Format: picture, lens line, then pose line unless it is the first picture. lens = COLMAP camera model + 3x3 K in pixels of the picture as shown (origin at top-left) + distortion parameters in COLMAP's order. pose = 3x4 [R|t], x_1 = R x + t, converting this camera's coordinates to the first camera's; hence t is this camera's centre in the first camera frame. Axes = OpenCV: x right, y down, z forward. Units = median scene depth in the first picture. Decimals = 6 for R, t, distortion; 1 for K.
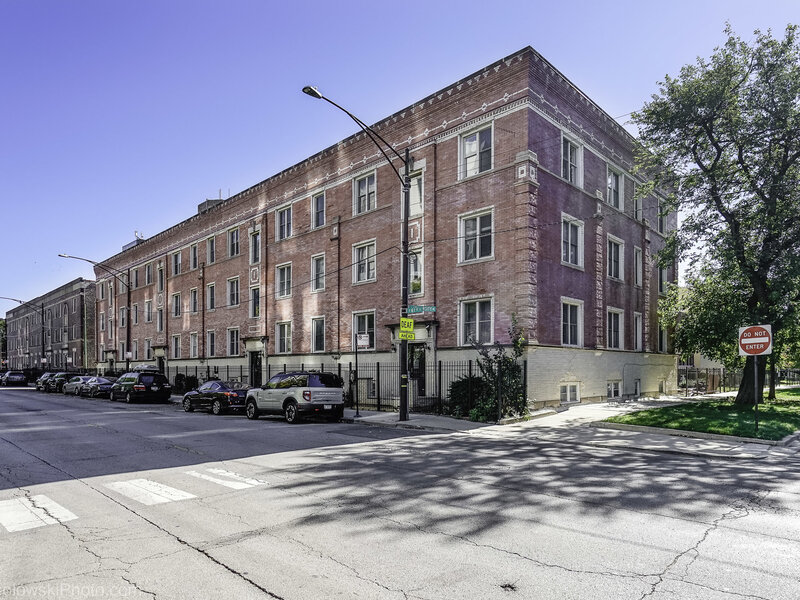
lens RADIAL K [[372.9, 0, 400.0], [0, 372.9, 300.0], [0, 0, 1]] dist [0.000596, 0.000313]
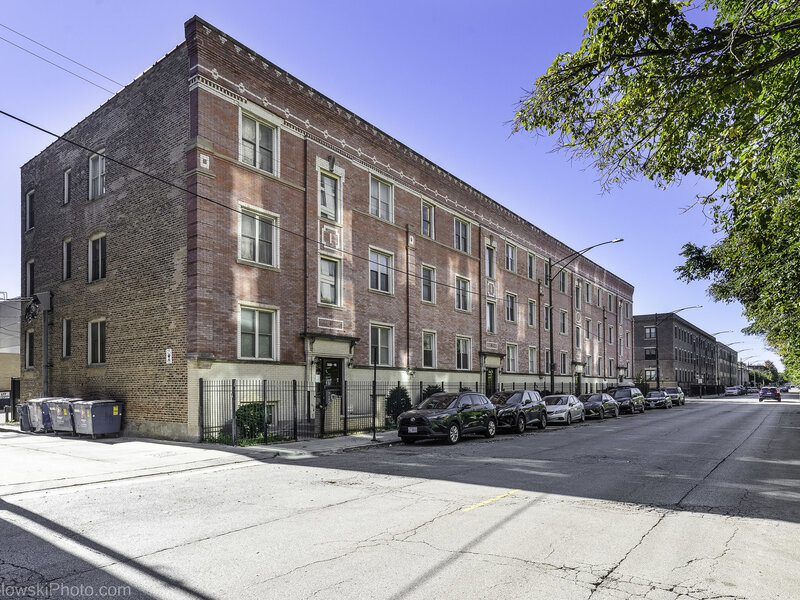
lens RADIAL K [[407.7, 0, 400.3], [0, 407.7, 295.5], [0, 0, 1]] dist [-0.003033, 0.011472]
pose [[0.116058, 0.219837, 0.968608, -1.384256], [-0.181507, 0.963471, -0.196923, 0.193793], [-0.976517, -0.152955, 0.151721, 1.014176]]
